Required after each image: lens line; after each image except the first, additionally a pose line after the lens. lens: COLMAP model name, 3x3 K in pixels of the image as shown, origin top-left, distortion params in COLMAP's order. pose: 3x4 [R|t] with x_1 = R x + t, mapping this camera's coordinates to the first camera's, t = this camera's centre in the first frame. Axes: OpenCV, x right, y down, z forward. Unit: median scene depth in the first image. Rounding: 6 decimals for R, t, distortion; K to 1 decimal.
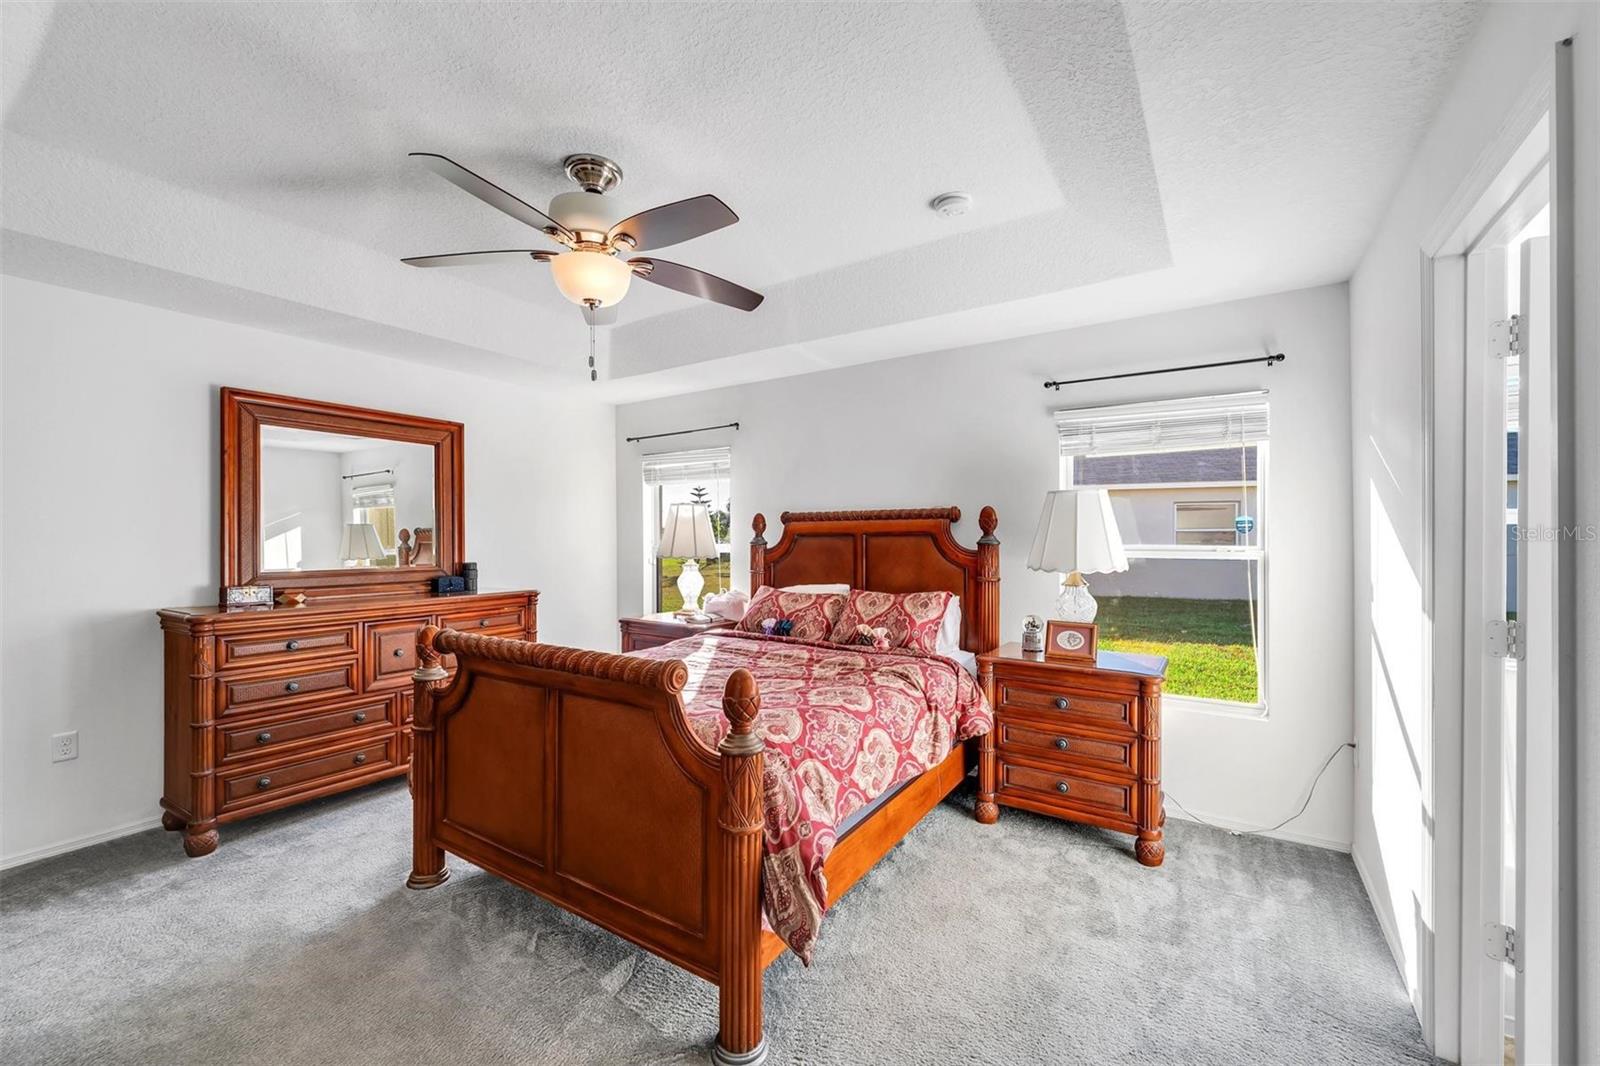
lens RADIAL K [[641.9, 0, 801.1], [0, 641.9, 537.2], [0, 0, 1]] dist [-0.000737, -0.000100]
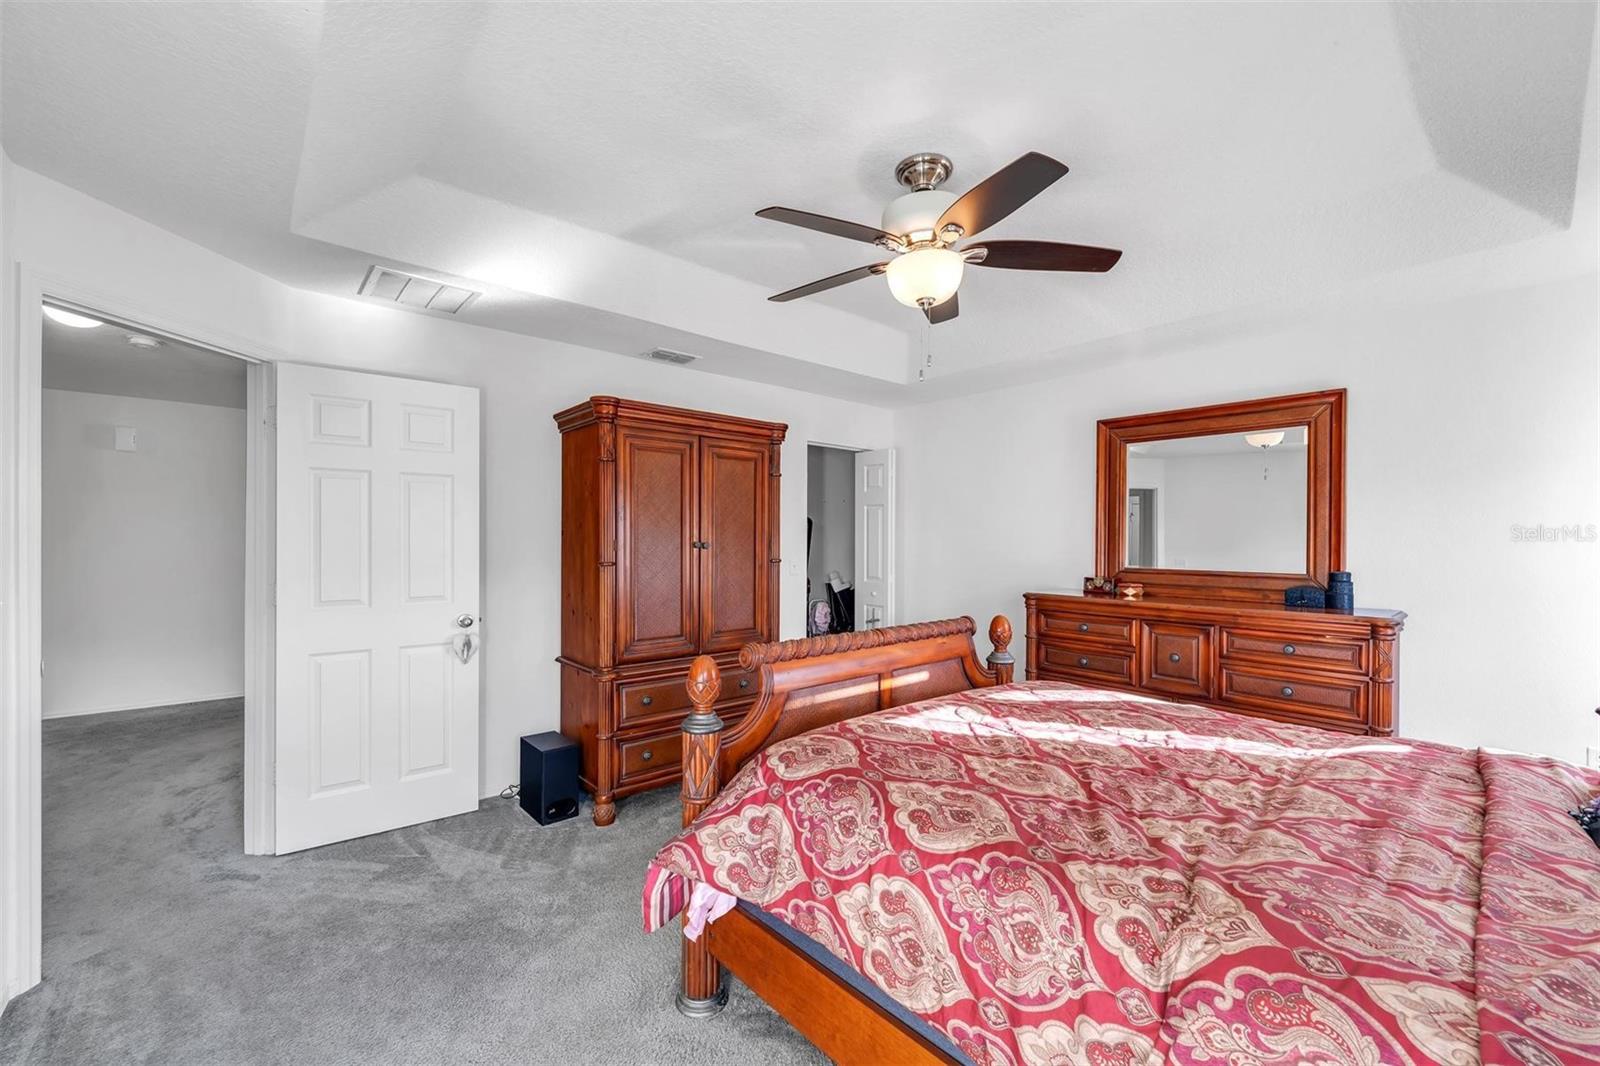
lens RADIAL K [[641.9, 0, 801.1], [0, 641.9, 537.2], [0, 0, 1]] dist [-0.000737, -0.000100]
pose [[-0.266698, -0.001624, -0.963779, 0.475571], [-0.002166, 0.999997, -0.001085, 0.000570], [0.963778, 0.001798, -0.266700, 0.744334]]
